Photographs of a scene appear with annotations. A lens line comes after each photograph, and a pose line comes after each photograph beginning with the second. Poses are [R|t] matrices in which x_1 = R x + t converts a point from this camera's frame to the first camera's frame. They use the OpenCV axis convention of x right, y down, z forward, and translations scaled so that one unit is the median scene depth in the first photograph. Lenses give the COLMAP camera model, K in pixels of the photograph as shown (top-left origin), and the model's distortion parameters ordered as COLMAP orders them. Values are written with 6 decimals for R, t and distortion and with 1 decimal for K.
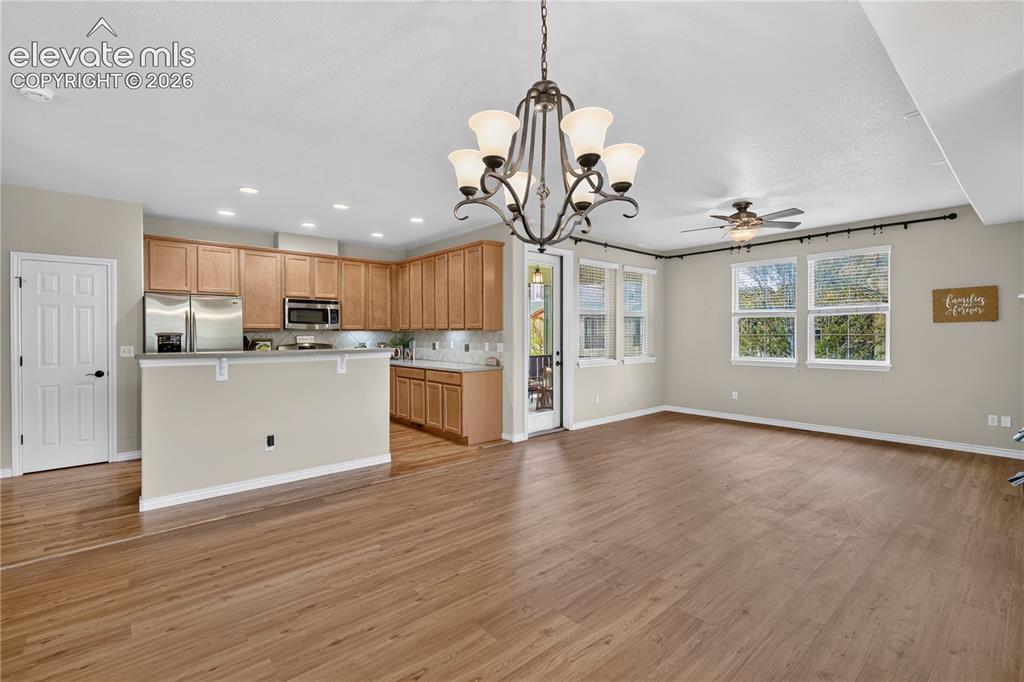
lens RADIAL K [[444.5, 0, 510.4], [0, 444.5, 335.7], [0, 0, 1]] dist [0.000160, 0.000236]
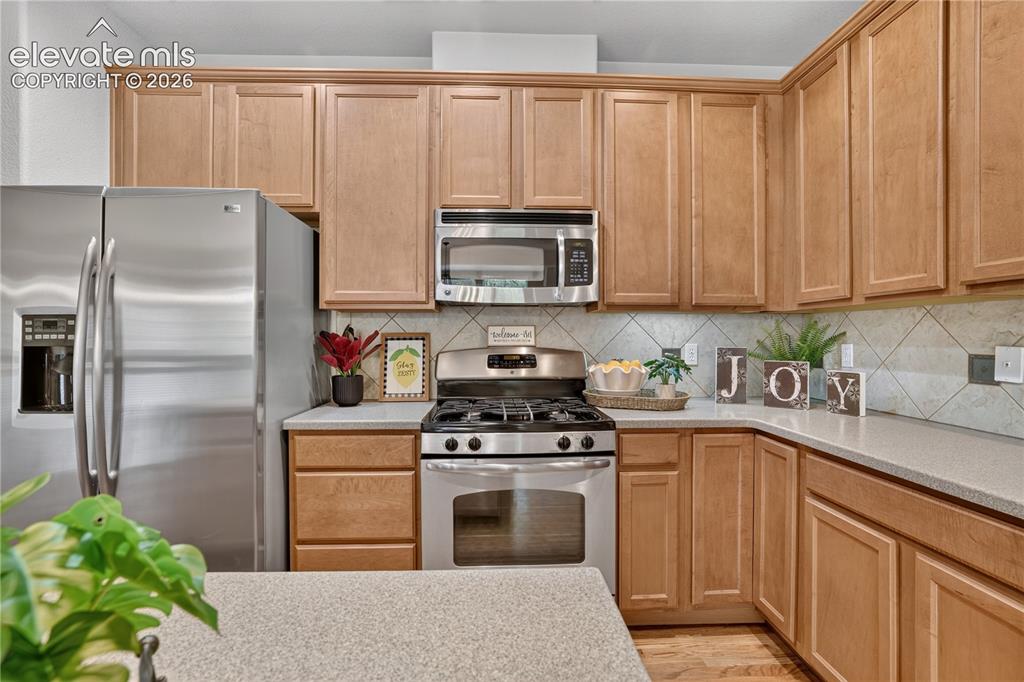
lens RADIAL K [[471.6, 0, 512.0], [0, 471.6, 341.0], [0, 0, 1]] dist [-0.022783, 0.000540]
pose [[0.780160, 0.007296, -0.625537, -0.230662], [-0.005820, 0.999973, 0.004406, 0.010926], [0.625553, 0.000203, 0.780182, 0.729524]]
